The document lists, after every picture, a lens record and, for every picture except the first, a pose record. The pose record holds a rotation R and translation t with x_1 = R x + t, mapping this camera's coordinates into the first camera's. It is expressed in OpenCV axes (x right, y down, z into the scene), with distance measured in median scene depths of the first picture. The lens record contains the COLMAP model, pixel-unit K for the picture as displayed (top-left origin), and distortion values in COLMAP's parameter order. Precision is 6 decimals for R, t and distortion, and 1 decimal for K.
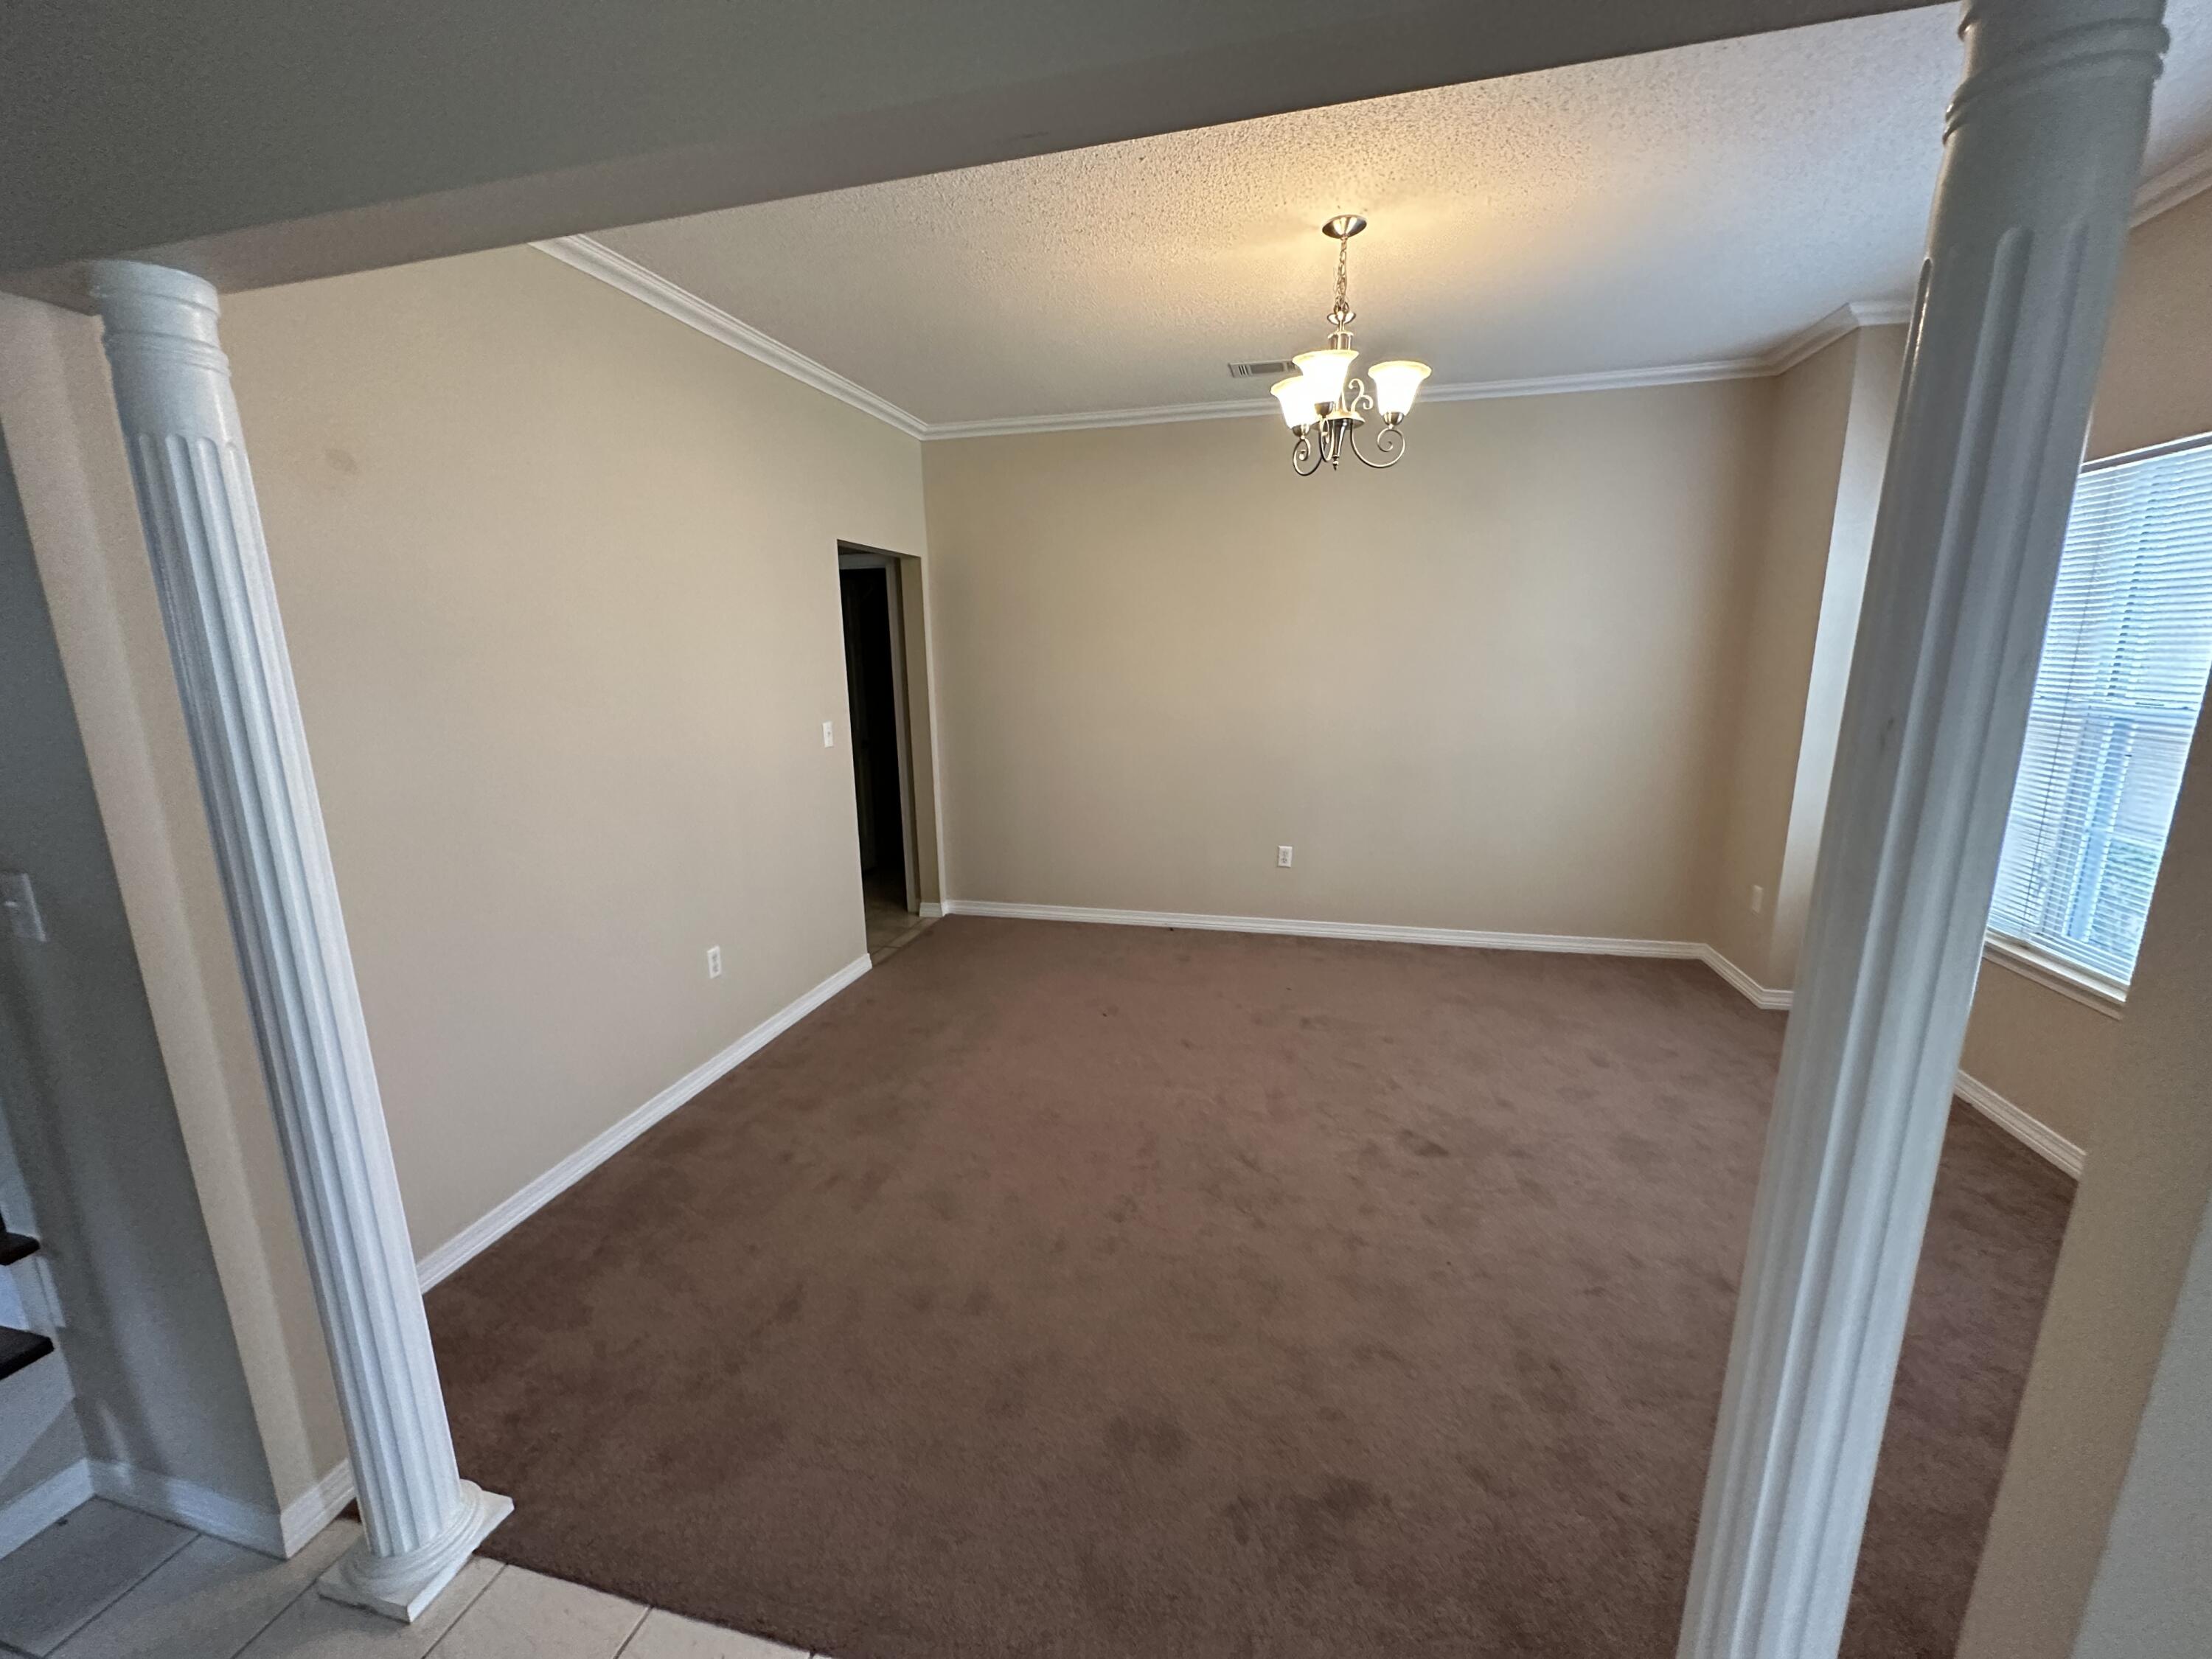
lens RADIAL K [[884.3, 0, 1114.3], [0, 884.3, 841.0], [0, 0, 1]] dist [-0.000483, -0.000212]
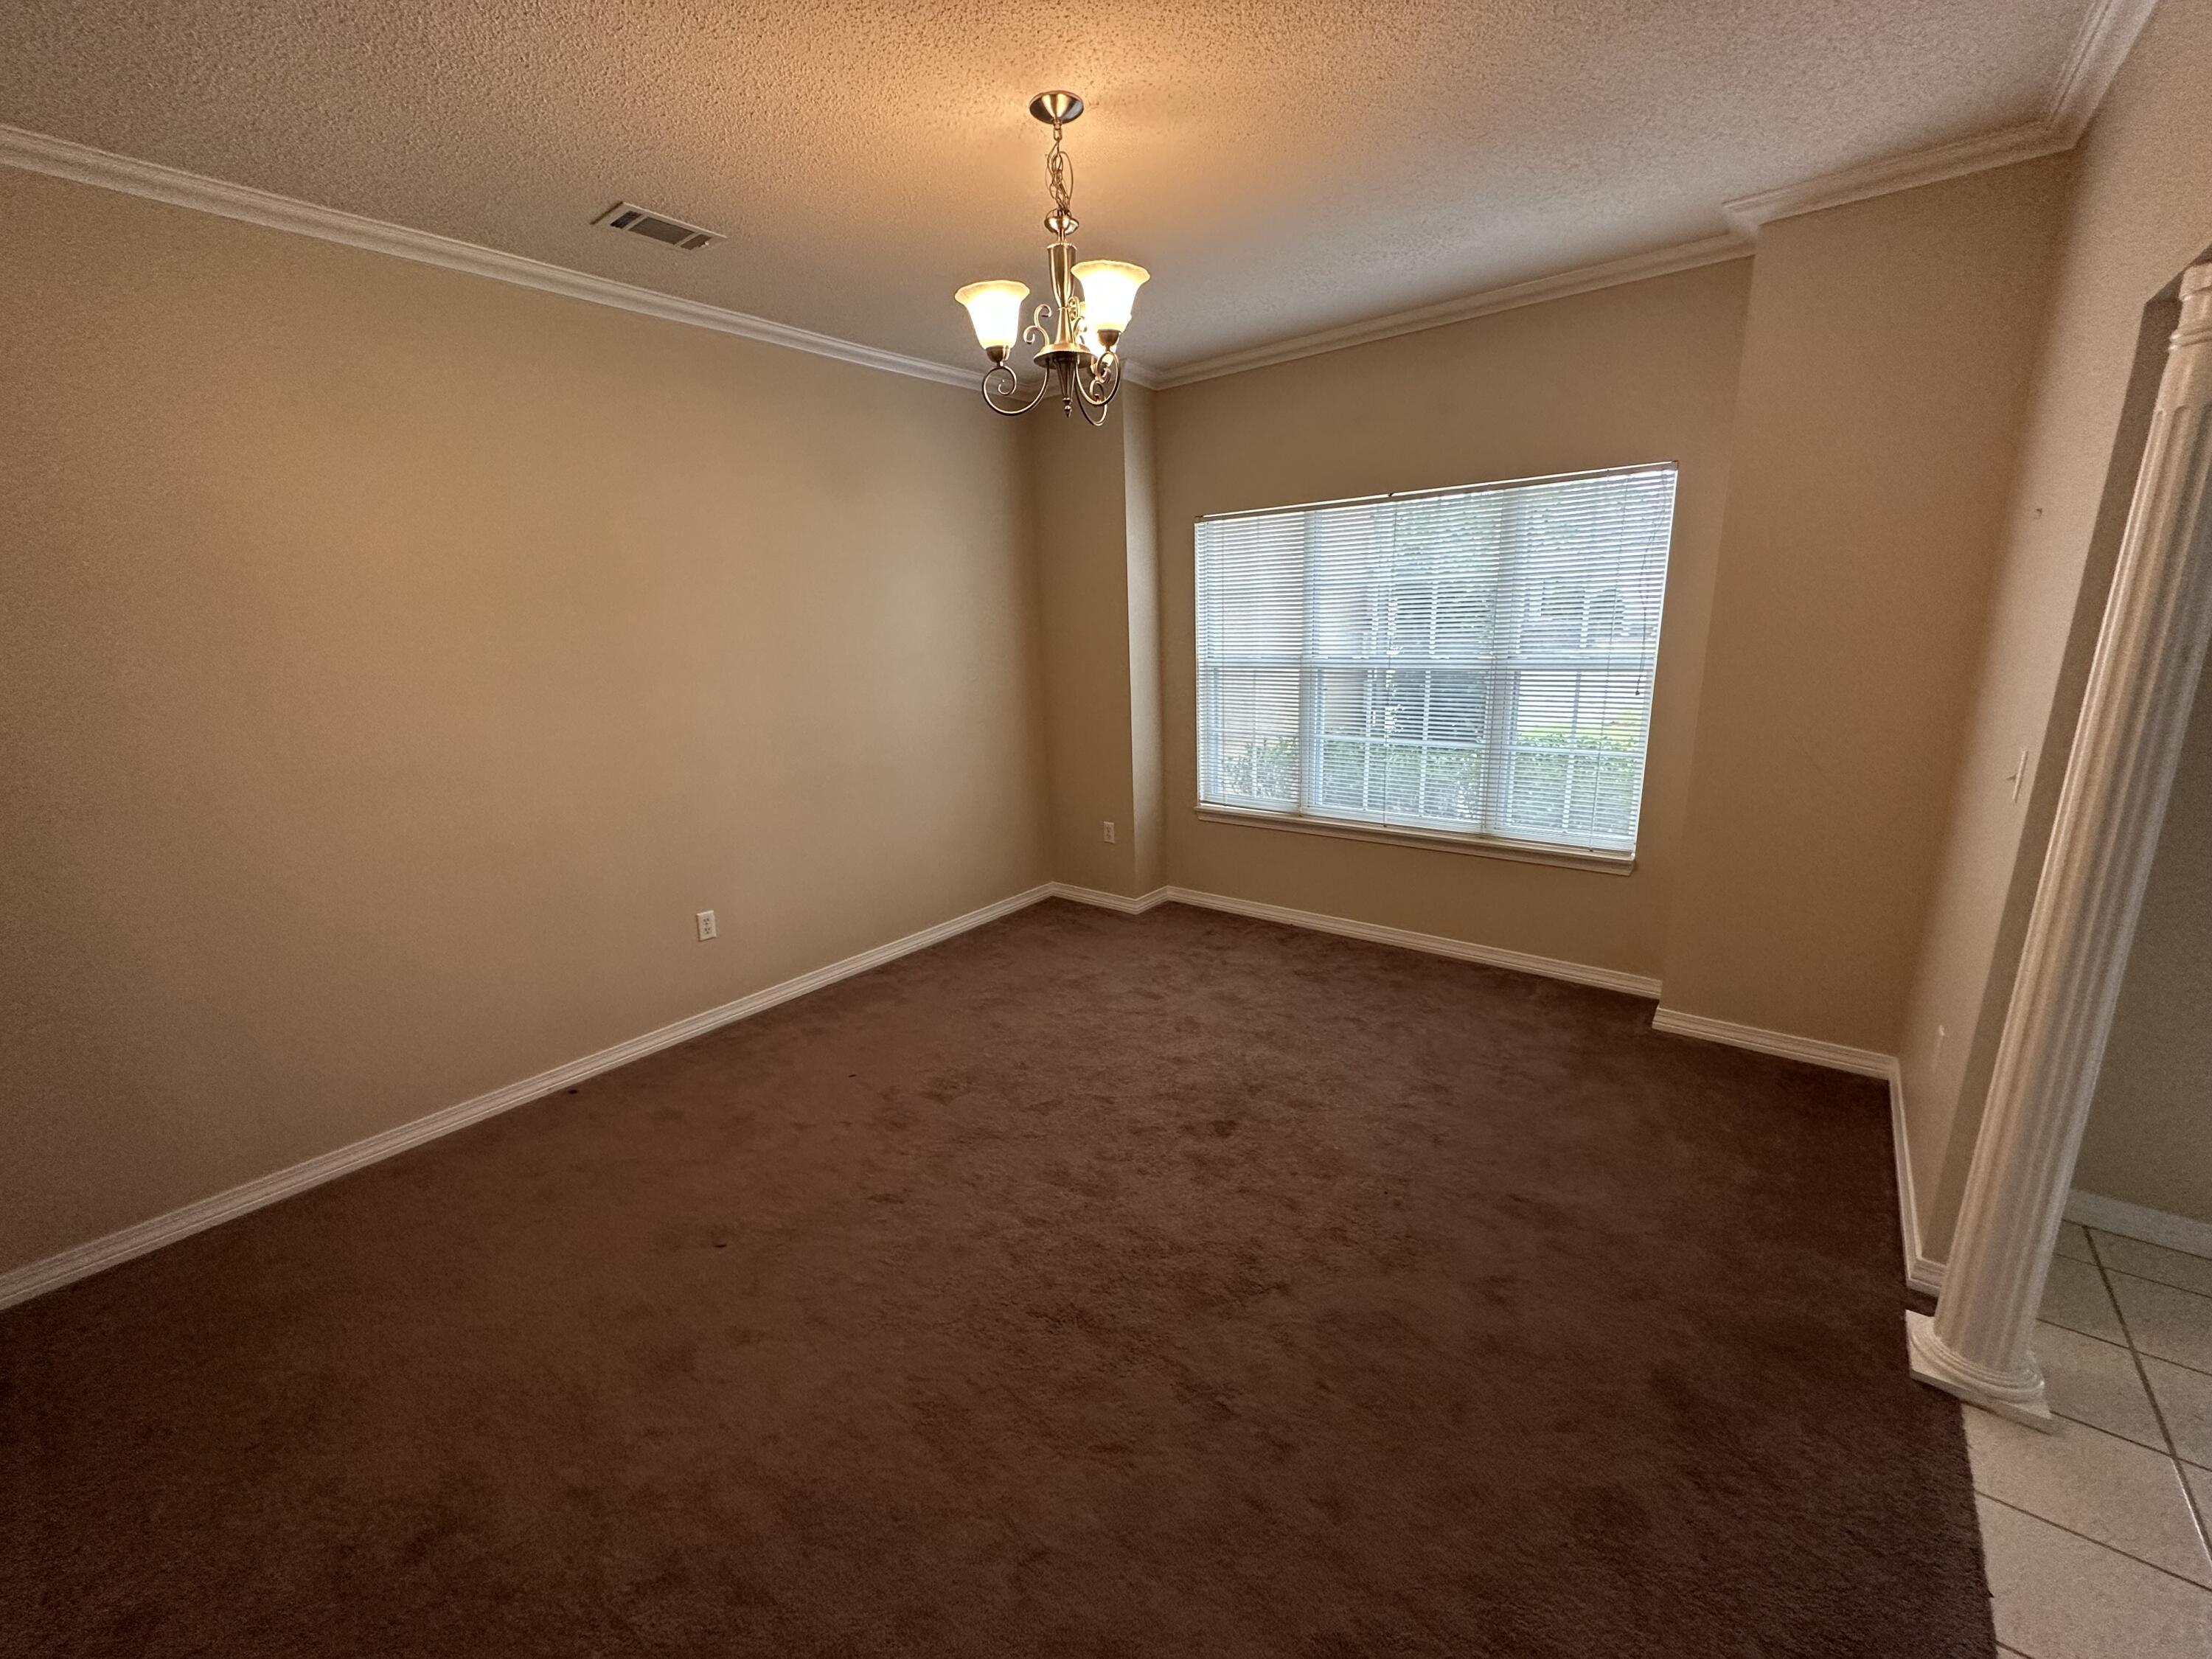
lens RADIAL K [[884.3, 0, 1101.7], [0, 884.3, 833.8], [0, 0, 1]] dist [-0.000483, -0.000212]
pose [[0.419978, -0.219421, 0.880609, -0.450964], [0.221120, 0.965830, 0.135200, -0.123704], [-0.880185, 0.137939, 0.454145, 0.539271]]
